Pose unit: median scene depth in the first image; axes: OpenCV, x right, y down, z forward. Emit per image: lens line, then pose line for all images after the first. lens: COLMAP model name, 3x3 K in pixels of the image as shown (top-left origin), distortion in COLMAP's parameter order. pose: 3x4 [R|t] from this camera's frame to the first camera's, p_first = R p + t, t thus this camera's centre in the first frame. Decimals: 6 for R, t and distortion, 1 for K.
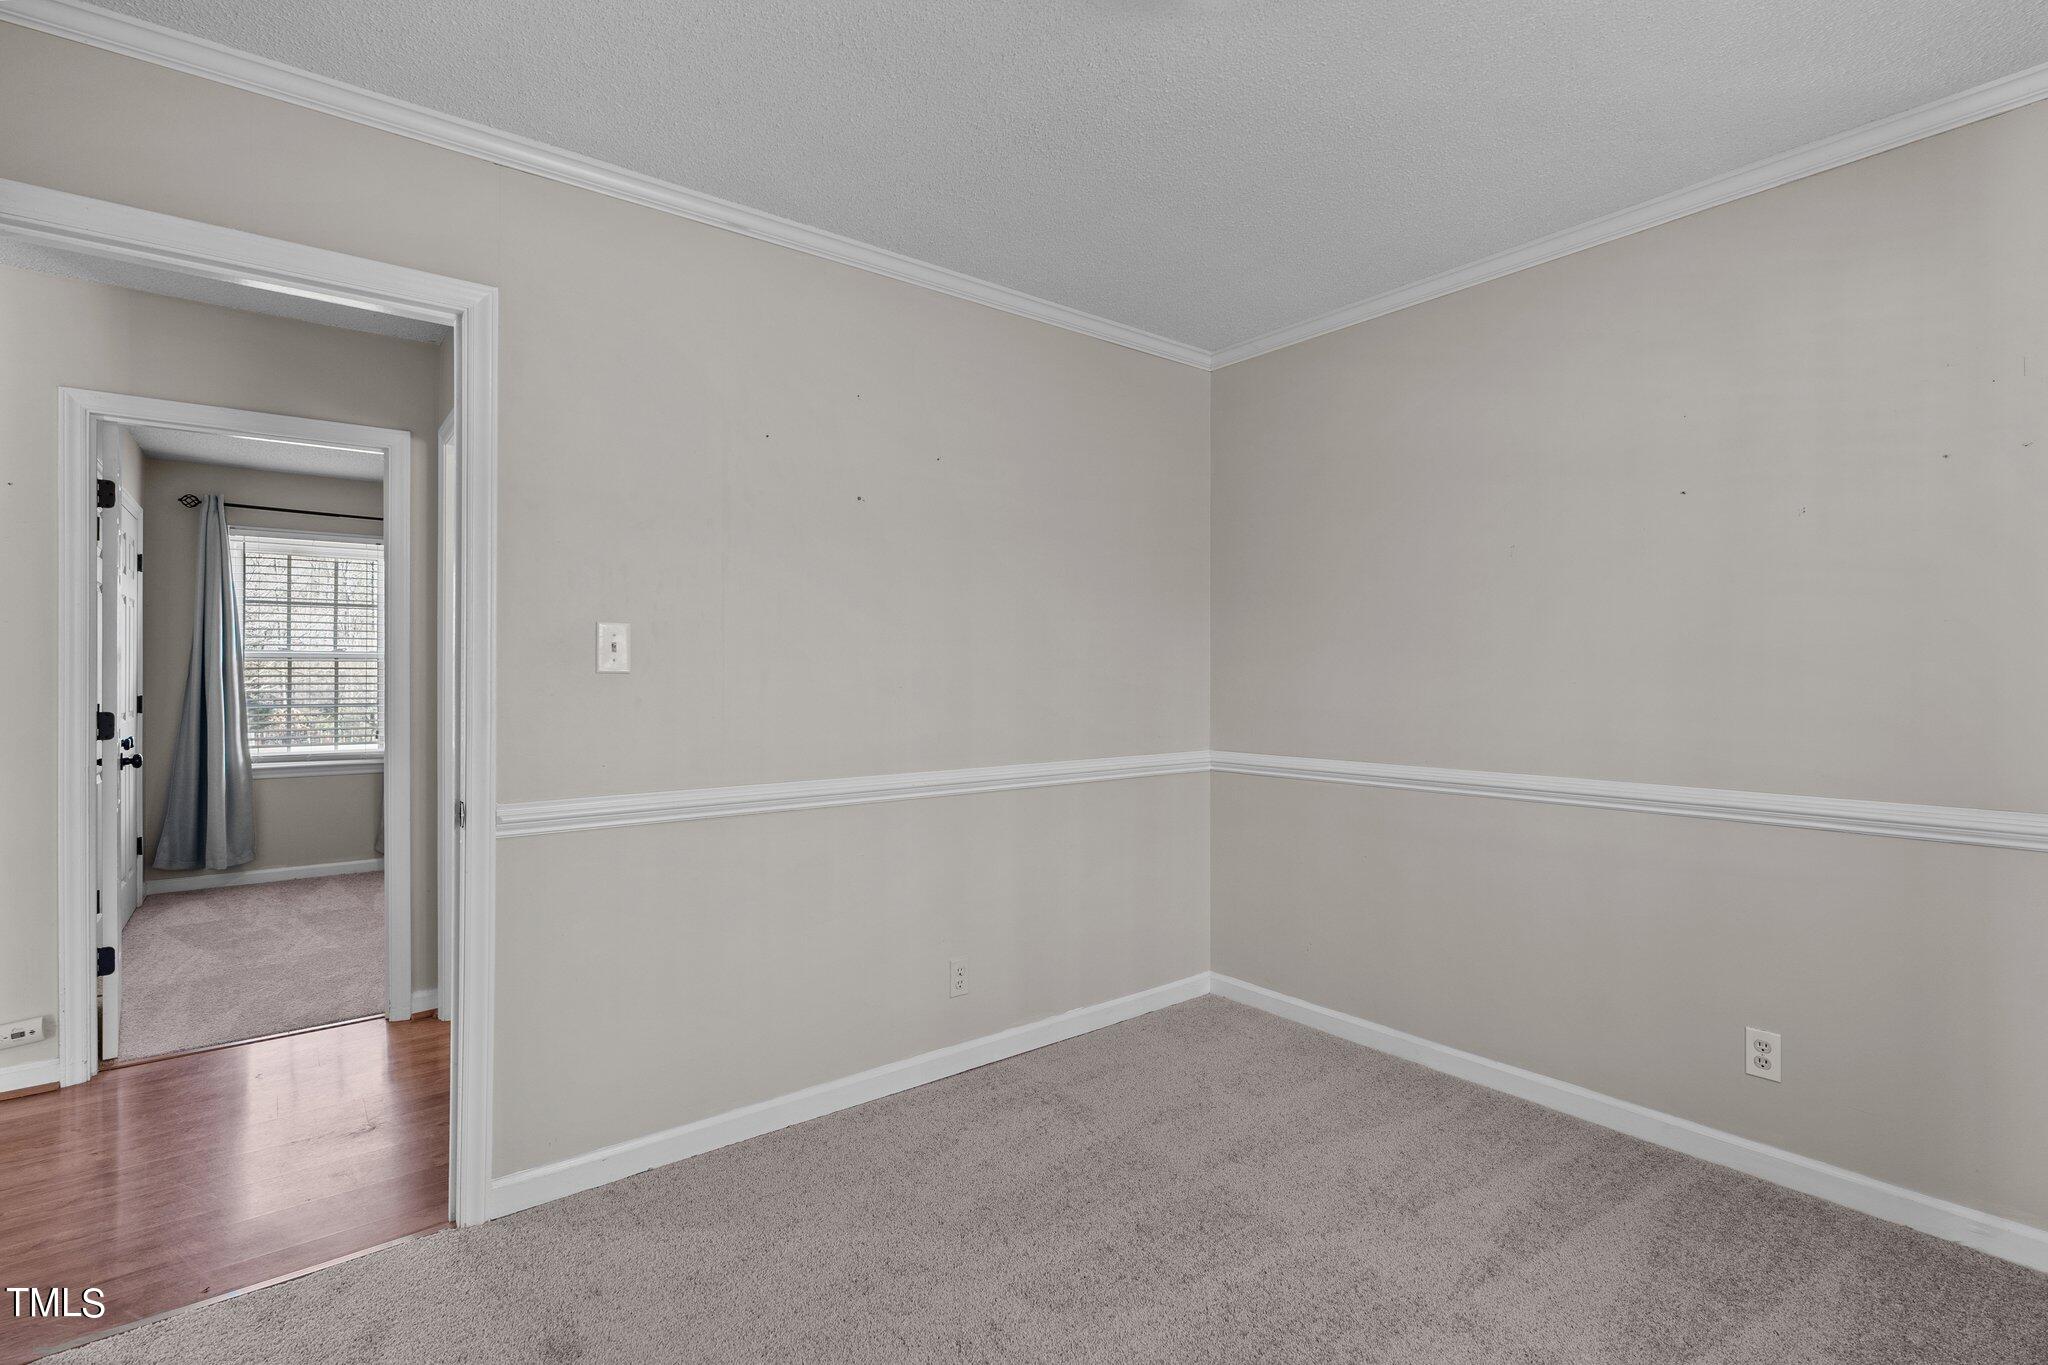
lens RADIAL K [[924.2, 0, 972.3], [0, 924.2, 677.6], [0, 0, 1]] dist [-0.001622, -0.000311]
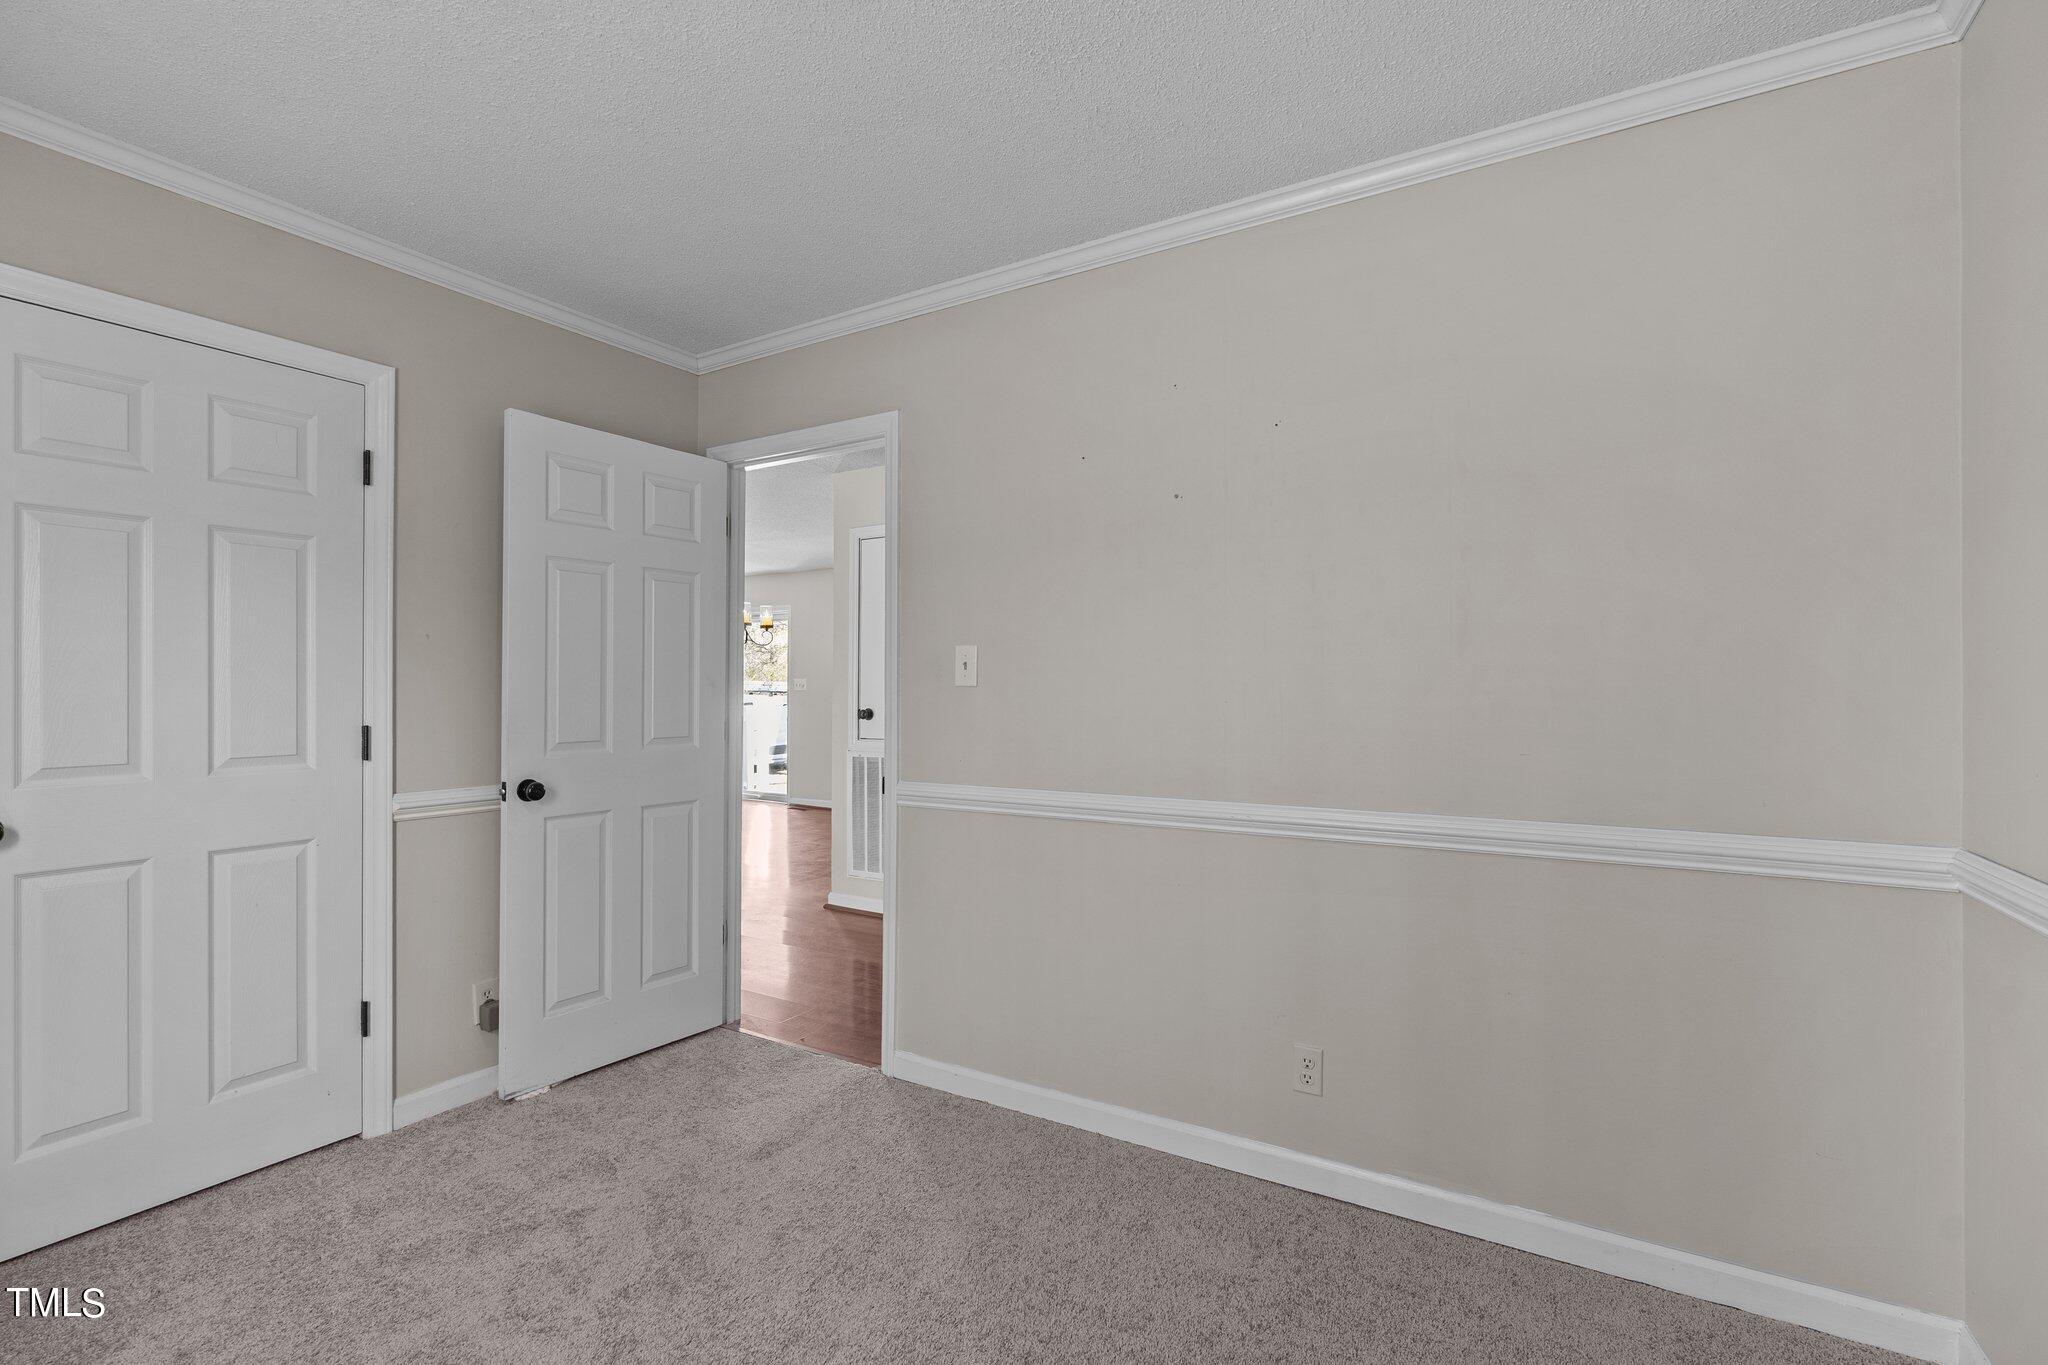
lens RADIAL K [[930.6, 0, 1021.4], [0, 930.6, 686.0], [0, 0, 1]] dist [0.002849, 0.000947]
pose [[0.387315, -0.000367, -0.921947, 0.820058], [-0.001581, 0.999998, -0.001063, -0.004505], [0.921946, 0.001869, 0.387314, 0.608326]]
